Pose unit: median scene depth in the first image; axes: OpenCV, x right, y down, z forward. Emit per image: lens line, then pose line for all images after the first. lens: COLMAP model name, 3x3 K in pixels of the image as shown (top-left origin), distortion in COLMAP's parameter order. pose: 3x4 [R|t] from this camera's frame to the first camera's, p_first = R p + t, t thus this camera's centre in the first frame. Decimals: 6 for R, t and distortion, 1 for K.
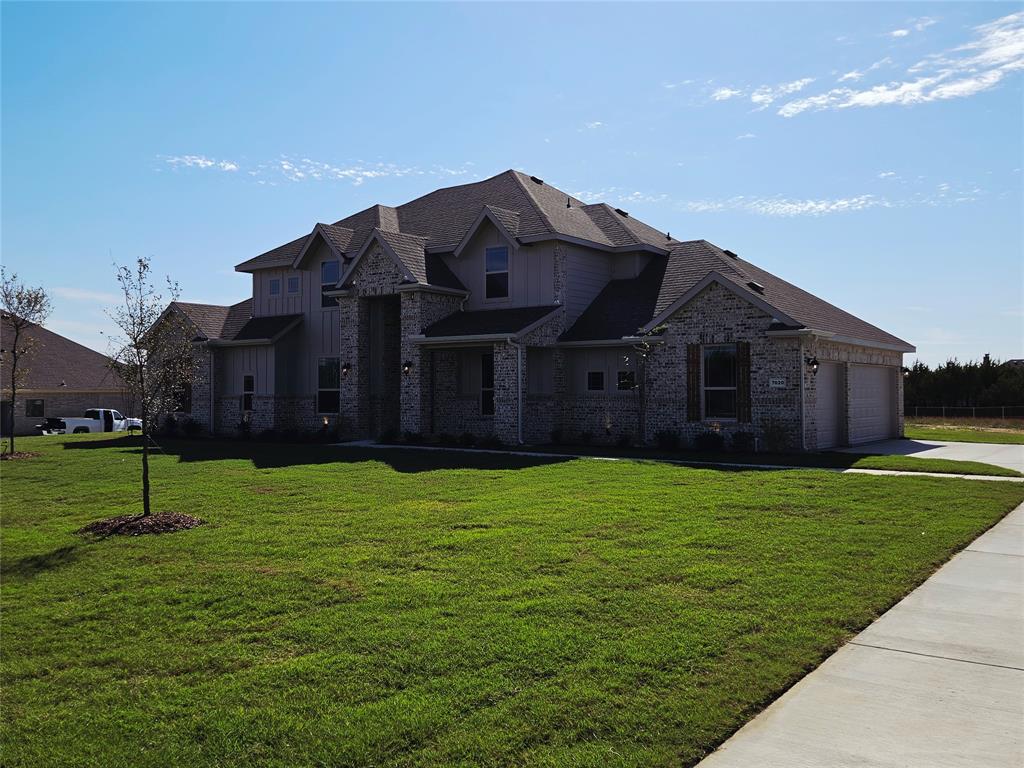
lens RADIAL K [[903.4, 0, 512.0], [0, 903.4, 384.0], [0, 0, 1]] dist [0.433632, 0.001637]
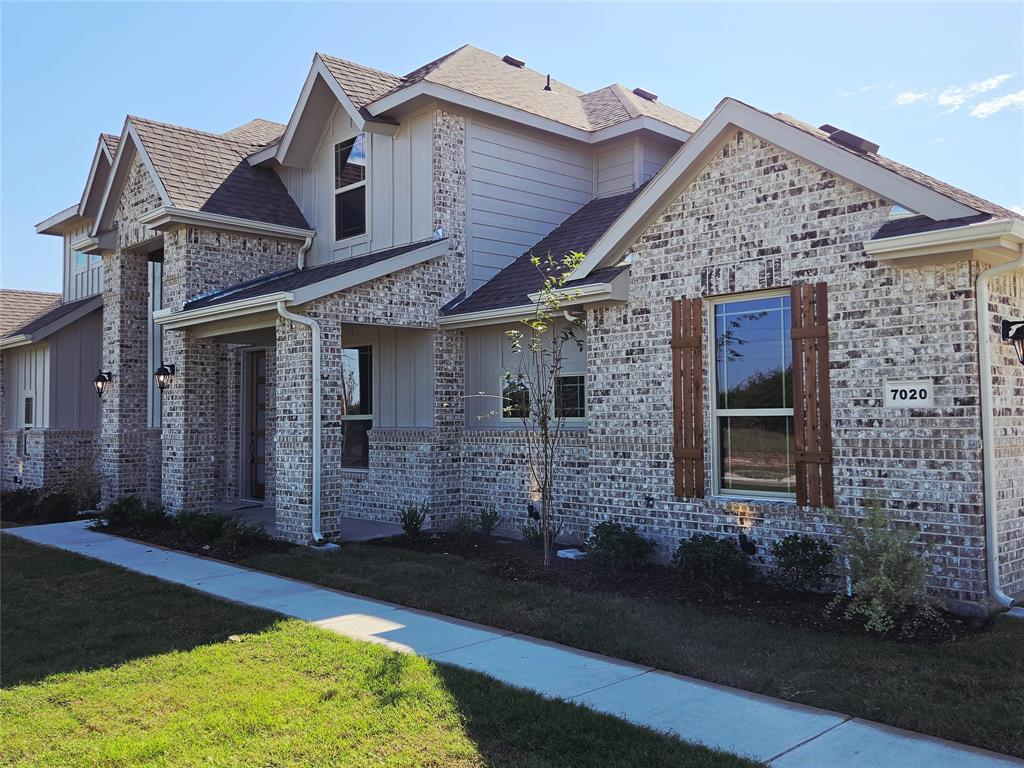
lens RADIAL K [[884.1, 0, 511.5], [0, 884.1, 394.4], [0, 0, 1]] dist [0.166057, -0.007633]
pose [[0.981243, -0.014542, -0.192226, 0.183355], [0.012219, 0.999837, -0.013266, 0.000997], [0.192388, 0.010669, 0.981261, 0.574711]]
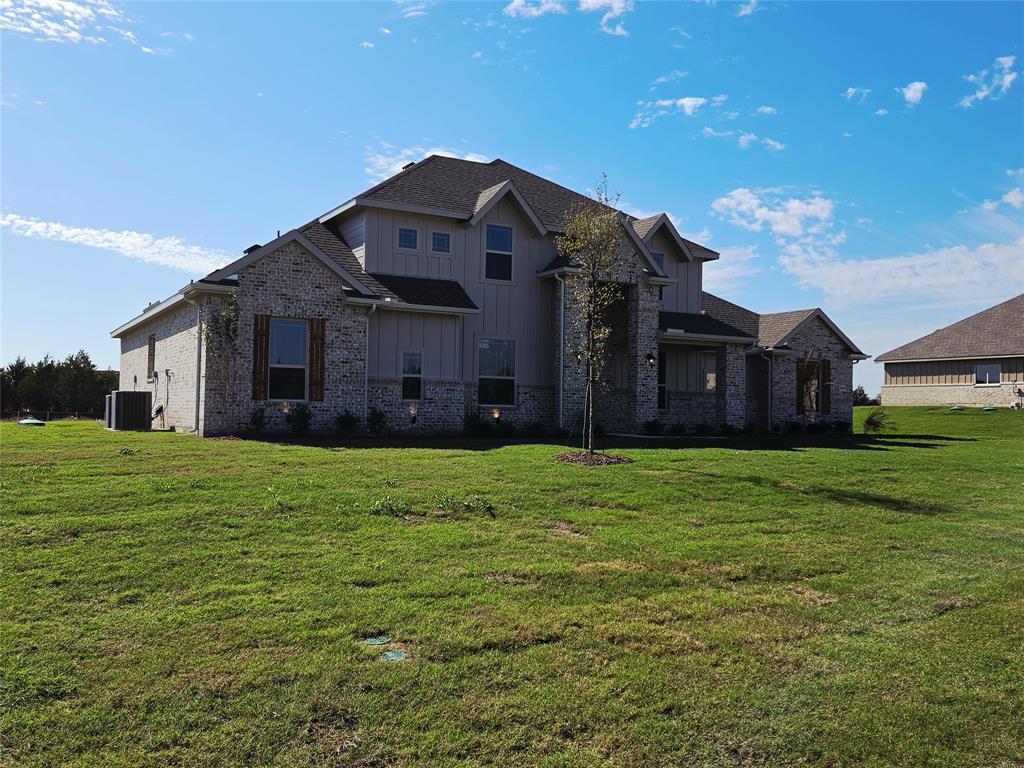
lens RADIAL K [[884.1, 0, 511.5], [0, 884.1, 394.4], [0, 0, 1]] dist [0.166057, -0.007633]
pose [[0.416460, 0.024405, 0.908826, -1.126908], [-0.030637, 0.999449, -0.012800, 0.038859], [-0.908638, -0.022513, 0.416978, 0.776537]]
